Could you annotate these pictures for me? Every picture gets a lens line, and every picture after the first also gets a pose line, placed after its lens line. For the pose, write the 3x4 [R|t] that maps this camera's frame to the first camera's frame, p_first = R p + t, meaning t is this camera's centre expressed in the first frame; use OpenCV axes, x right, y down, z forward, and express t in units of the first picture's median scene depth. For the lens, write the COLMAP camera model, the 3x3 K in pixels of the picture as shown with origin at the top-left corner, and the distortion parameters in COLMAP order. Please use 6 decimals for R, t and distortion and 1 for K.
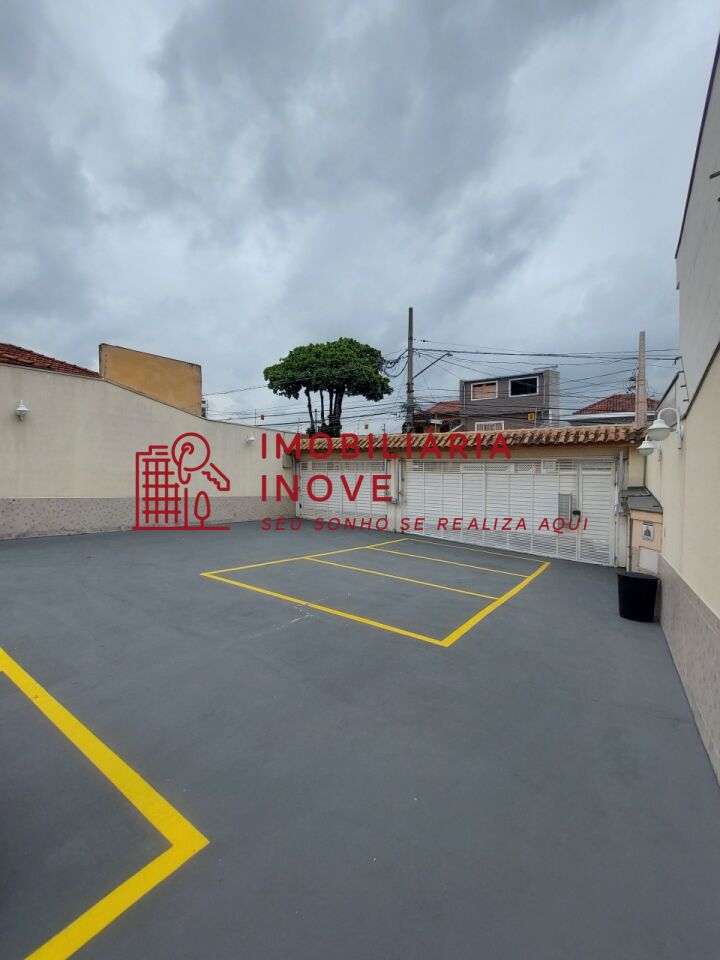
lens RADIAL K [[383.1, 0, 362.2], [0, 383.1, 479.2], [0, 0, 1]] dist [-0.018005, 0.000592]
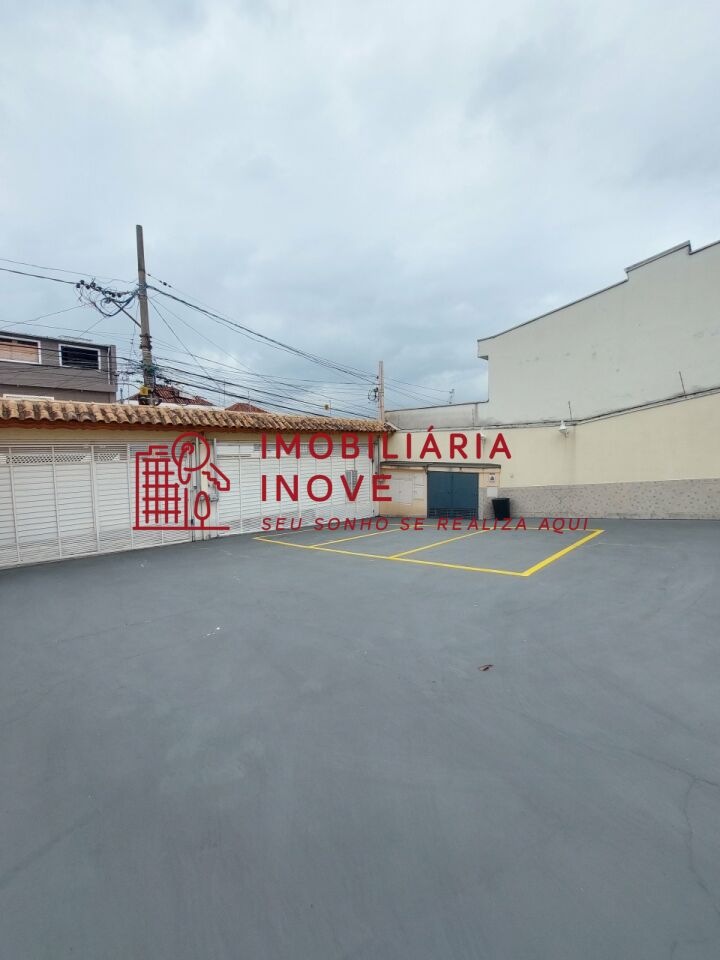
lens RADIAL K [[383.1, 0, 362.2], [0, 383.1, 479.2], [0, 0, 1]] dist [-0.018005, 0.000592]
pose [[0.186711, -0.074312, 0.979600, -0.312563], [0.053101, 0.996441, 0.065468, -0.005356], [-0.980979, 0.039794, 0.189993, 0.299715]]
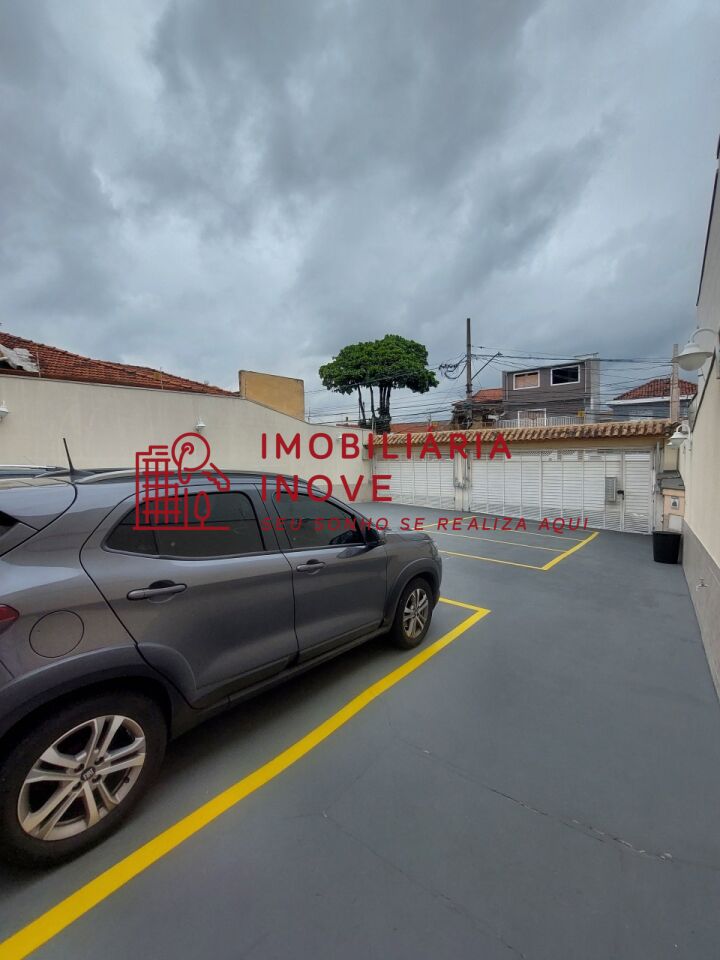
lens RADIAL K [[383.1, 0, 362.2], [0, 383.1, 479.2], [0, 0, 1]] dist [-0.018005, 0.000592]
pose [[0.996803, -0.023239, -0.076442, -0.072063], [0.026024, 0.999026, 0.035638, -0.007822], [0.075539, -0.037513, 0.996437, -0.117996]]
